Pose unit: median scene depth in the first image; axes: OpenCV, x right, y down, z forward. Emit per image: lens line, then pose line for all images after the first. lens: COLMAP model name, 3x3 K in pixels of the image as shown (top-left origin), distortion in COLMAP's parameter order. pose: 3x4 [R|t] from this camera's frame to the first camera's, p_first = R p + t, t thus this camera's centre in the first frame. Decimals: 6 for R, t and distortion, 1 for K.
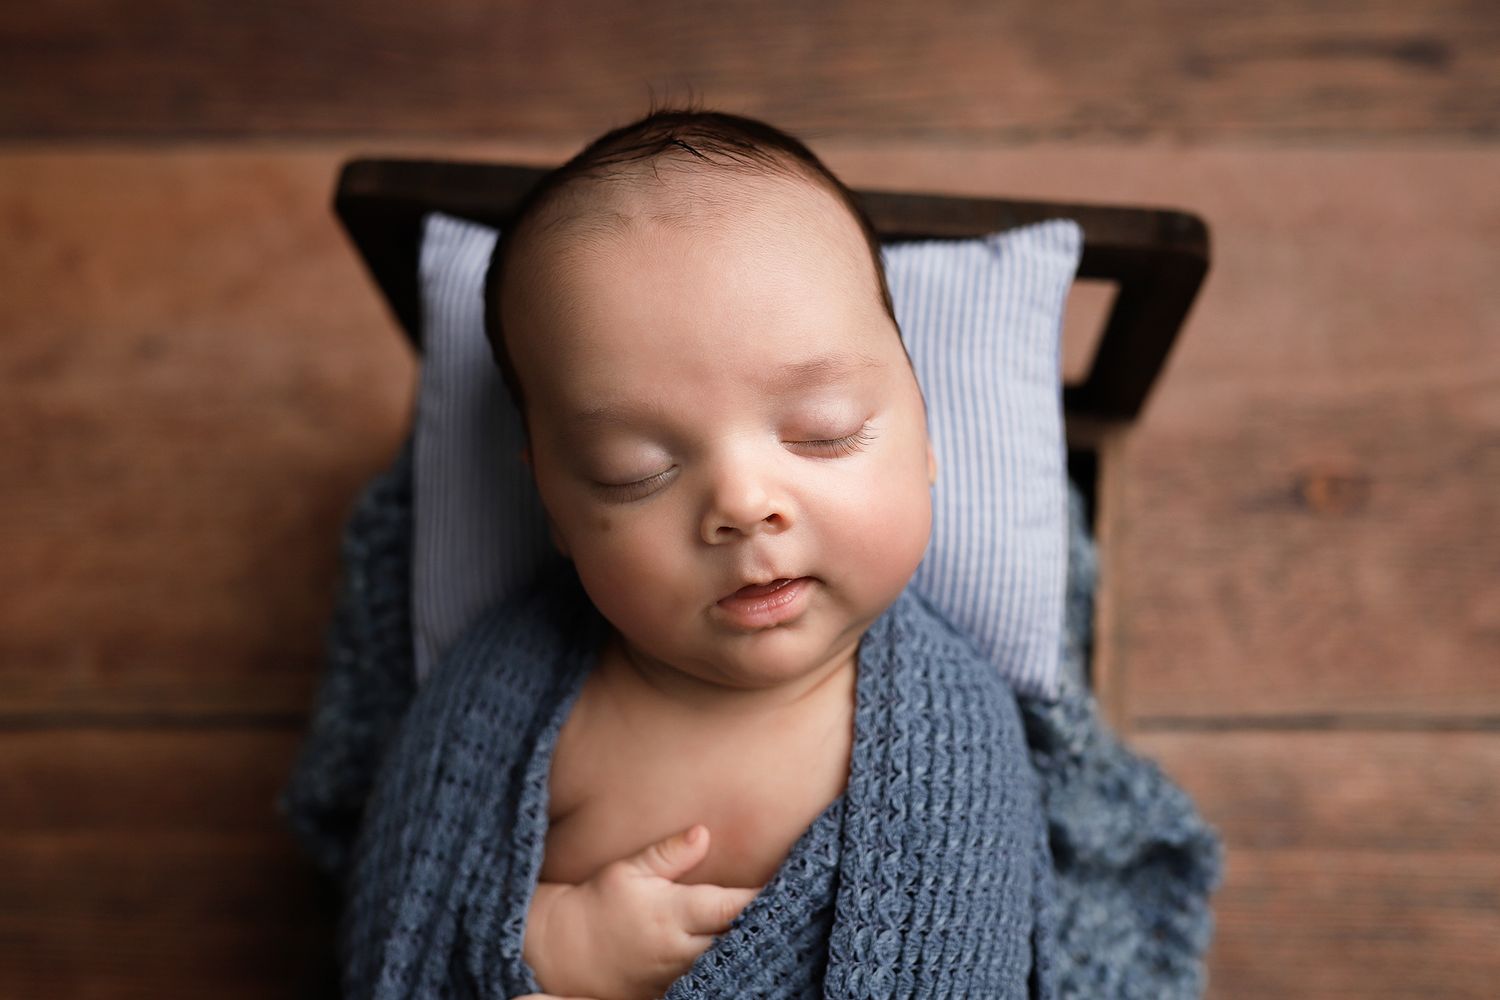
lens RADIAL K [[1705.6, 0, 752.9], [0, 1705.6, 461.4], [0, 0, 1]] dist [-0.025555, -0.012211]
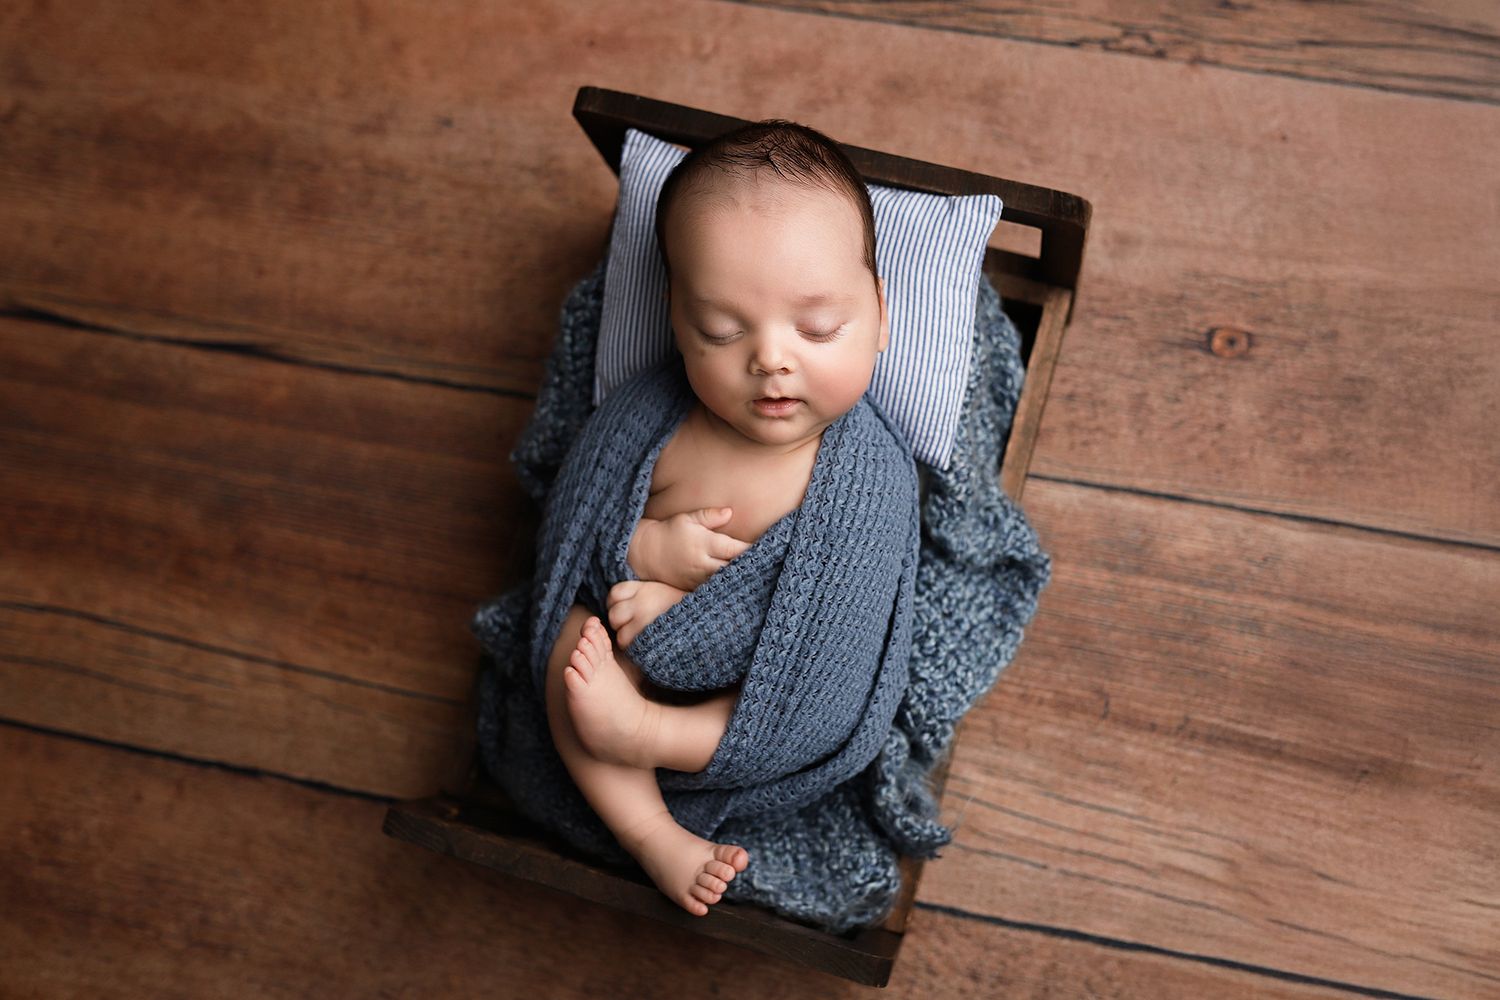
lens RADIAL K [[2268.6, 0, 745.7], [0, 2268.6, 531.3], [0, 0, 1]] dist [-0.017651, -0.003163]
pose [[0.978812, 0.155067, -0.133720, 0.315344], [-0.115419, 0.957256, 0.265216, -0.417377], [0.169130, -0.244163, 0.954872, -1.350368]]
